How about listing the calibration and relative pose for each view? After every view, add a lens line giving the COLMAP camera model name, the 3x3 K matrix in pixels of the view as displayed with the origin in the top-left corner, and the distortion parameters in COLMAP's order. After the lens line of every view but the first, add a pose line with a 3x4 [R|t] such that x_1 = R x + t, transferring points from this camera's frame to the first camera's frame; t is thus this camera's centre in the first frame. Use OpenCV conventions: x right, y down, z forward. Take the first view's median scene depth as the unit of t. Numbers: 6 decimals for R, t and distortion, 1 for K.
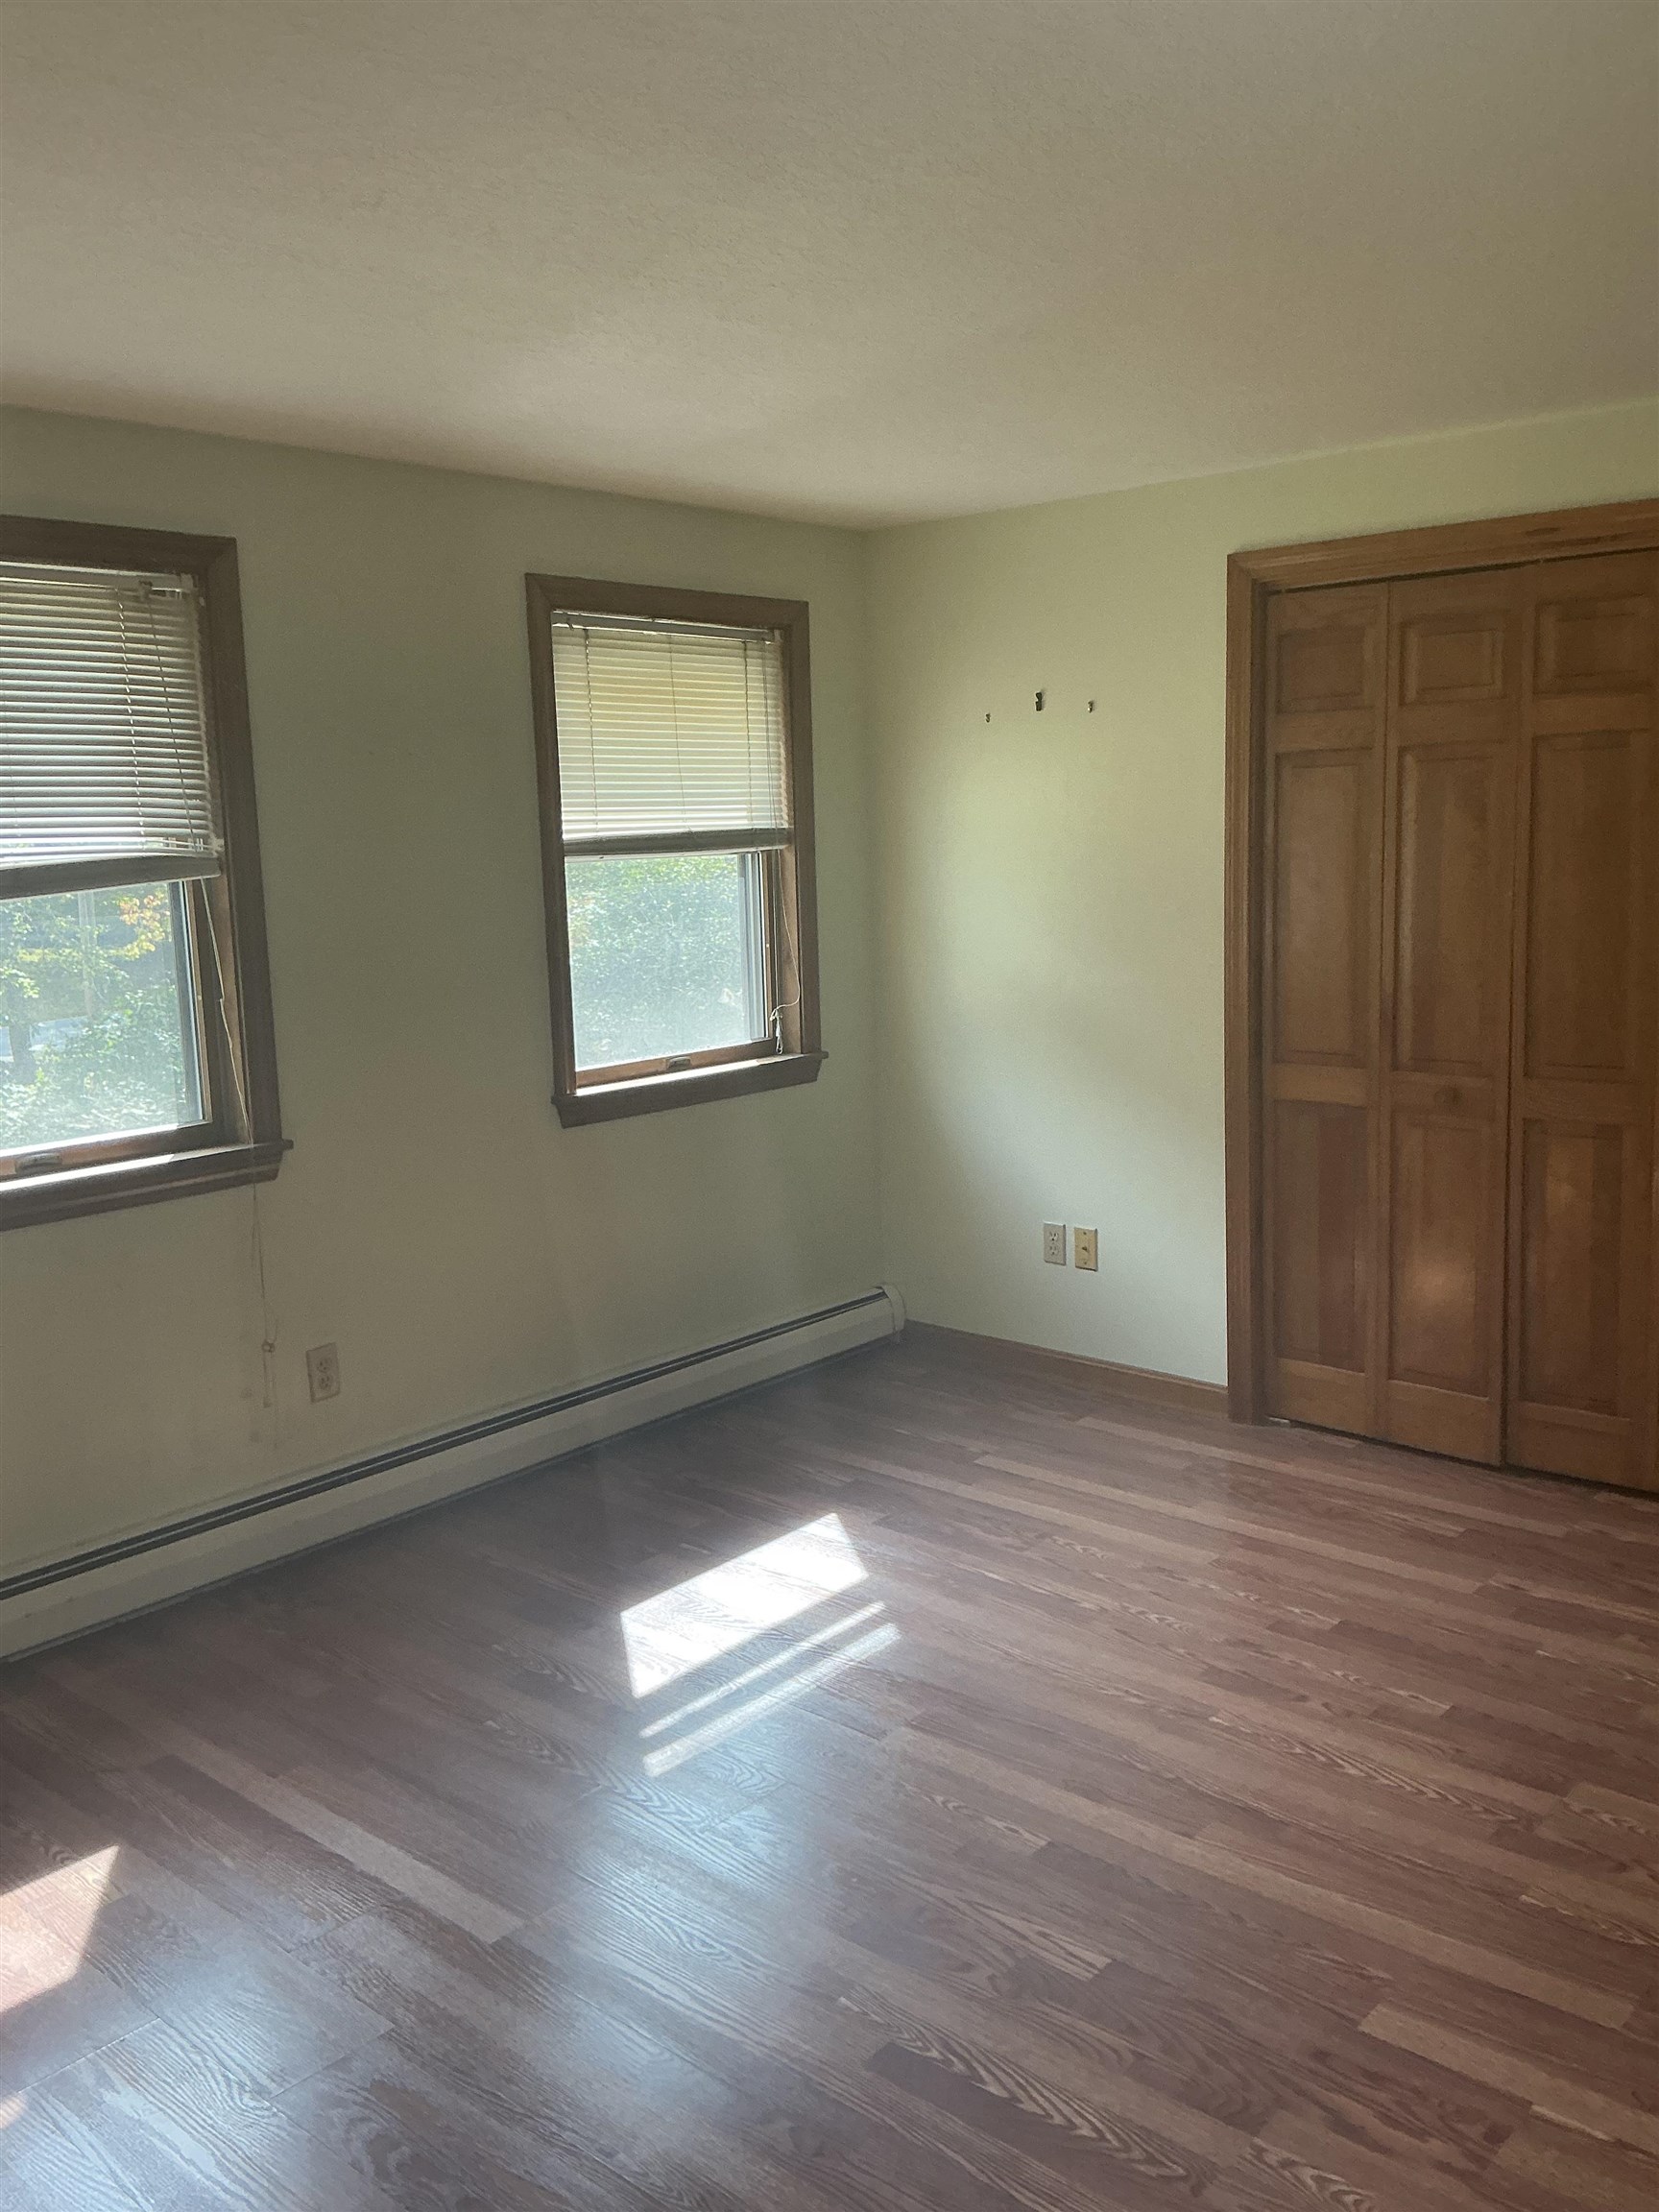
lens RADIAL K [[1798.4, 0, 827.0], [0, 1798.4, 1160.8], [0, 0, 1]] dist [0.006881, -0.143771]
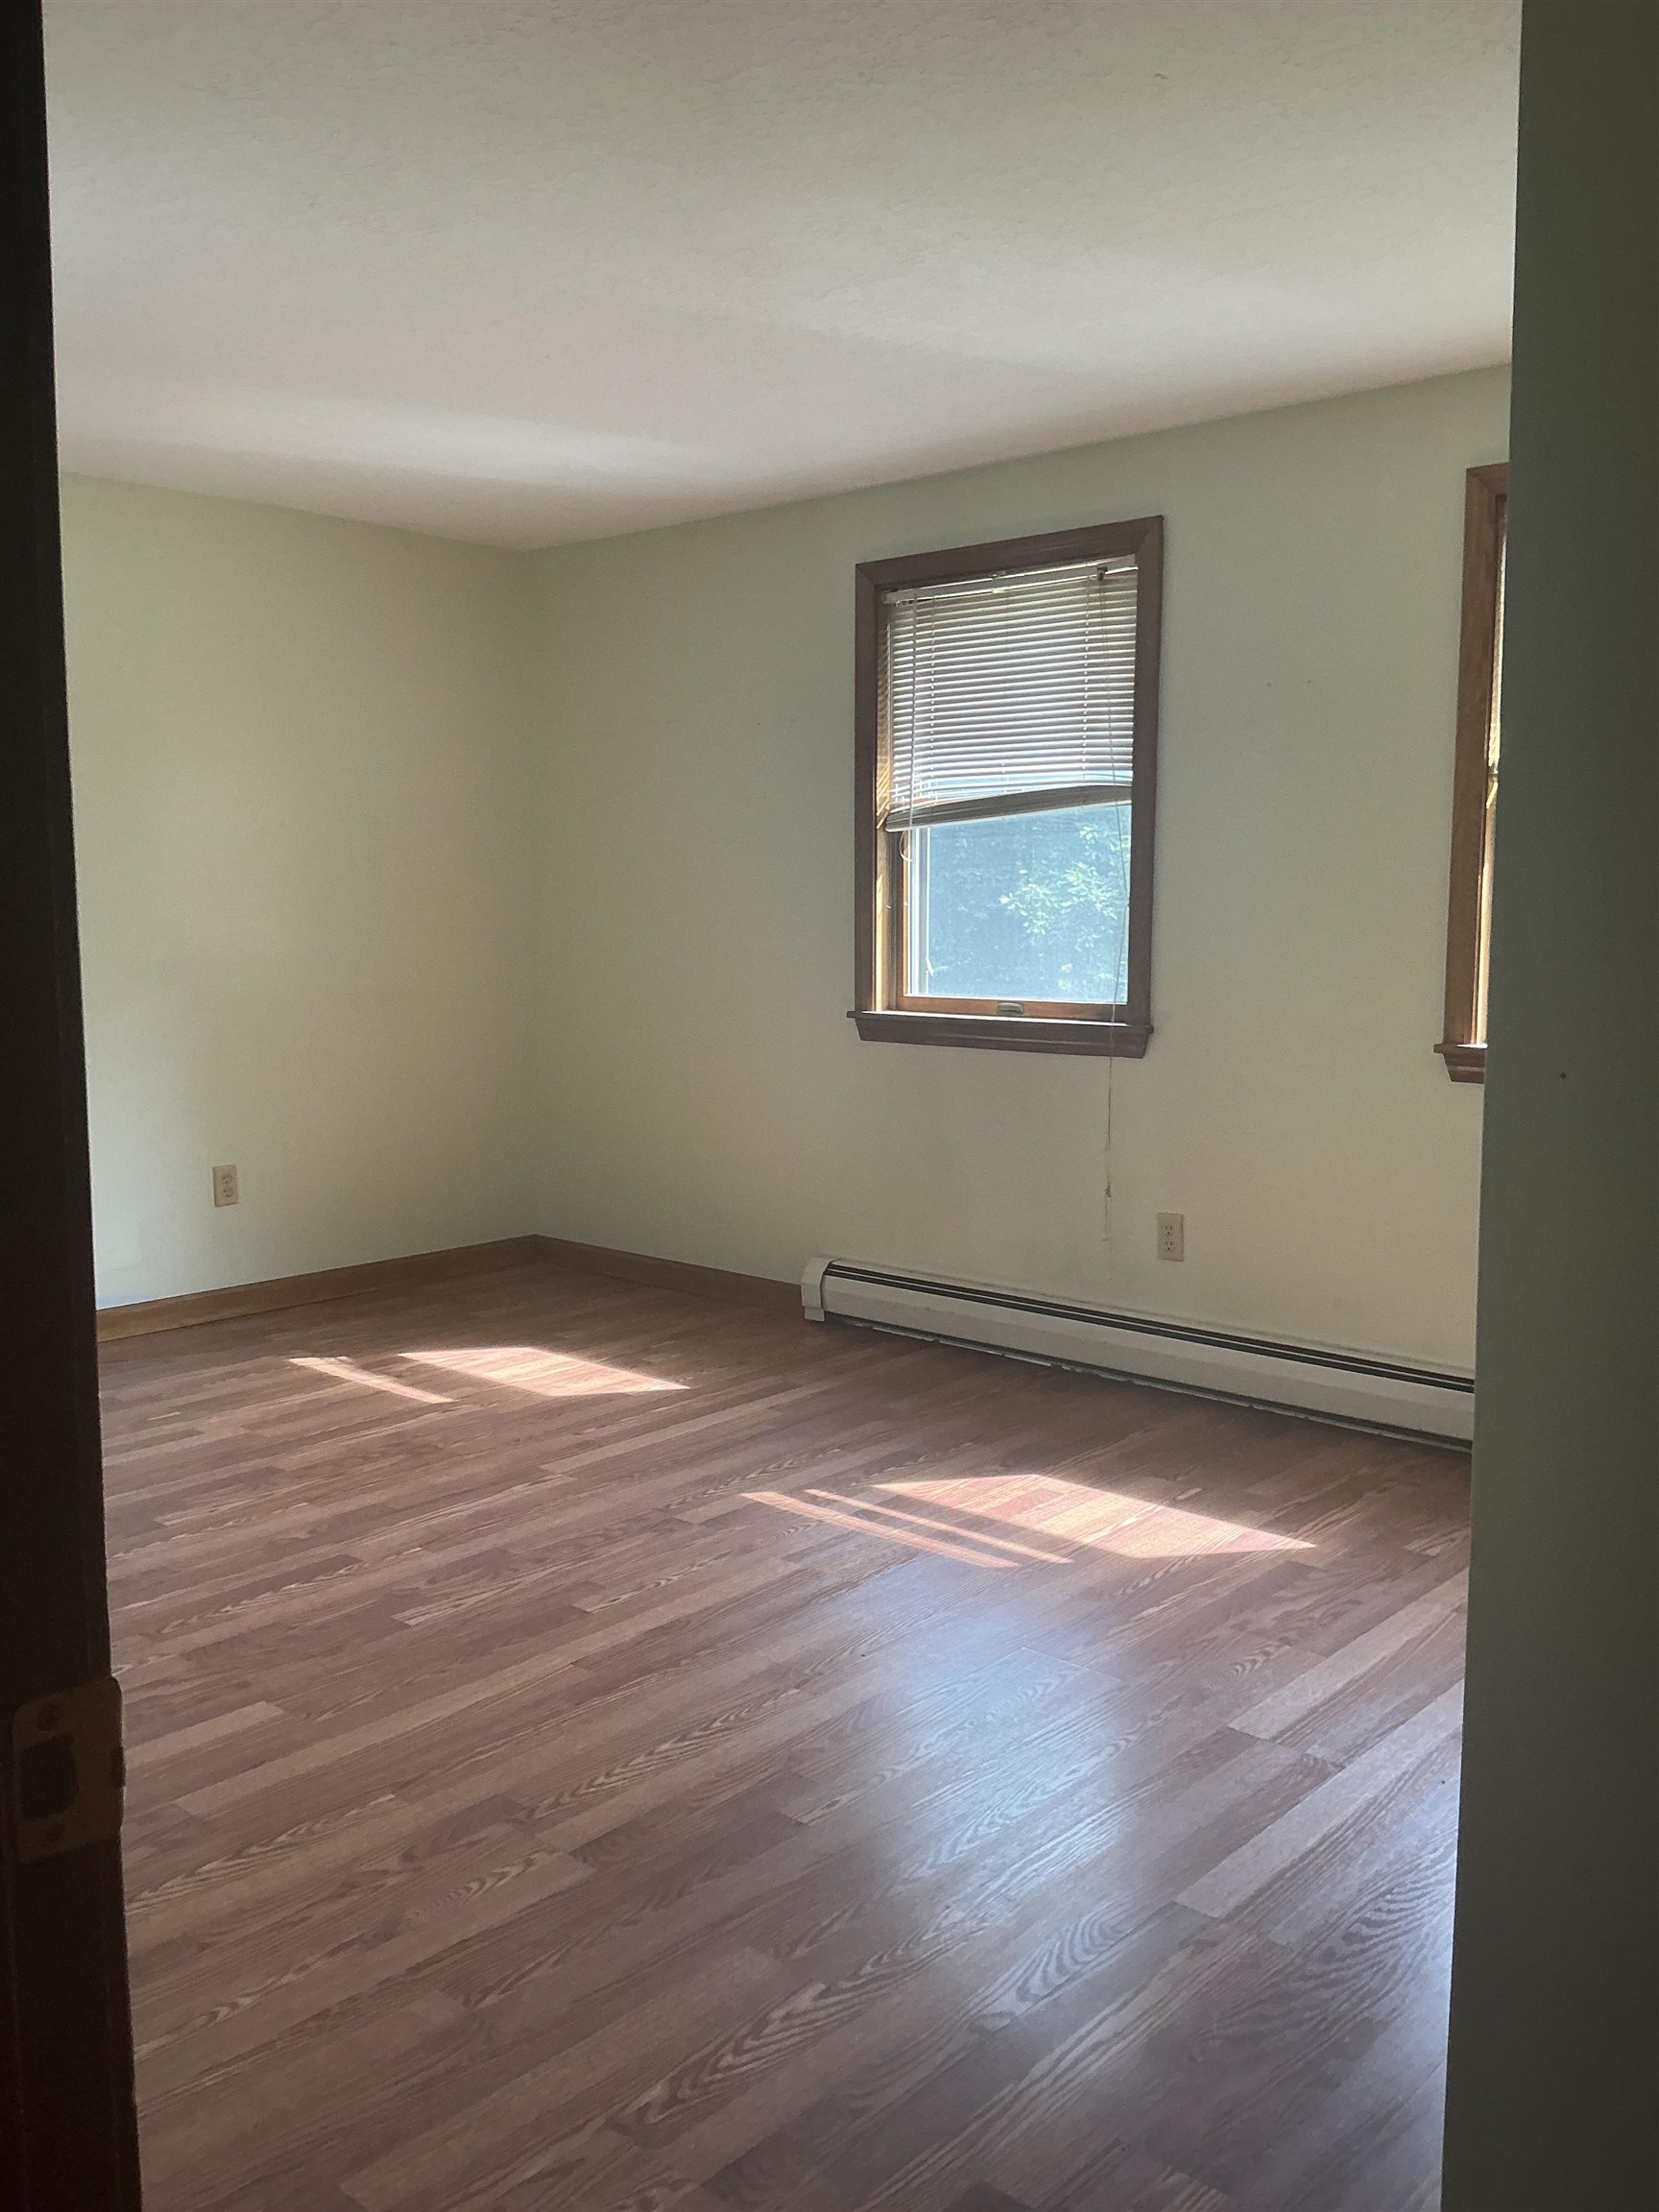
lens RADIAL K [[1853.1, 0, 829.5], [0, 1853.1, 1106.0], [0, 0, 1]] dist [0.208082, -0.400362]
pose [[0.015878, 0.168697, -0.985540, 1.041587], [-0.172774, 0.971301, 0.163476, -0.141532], [0.984834, 0.167680, 0.044569, 0.840175]]
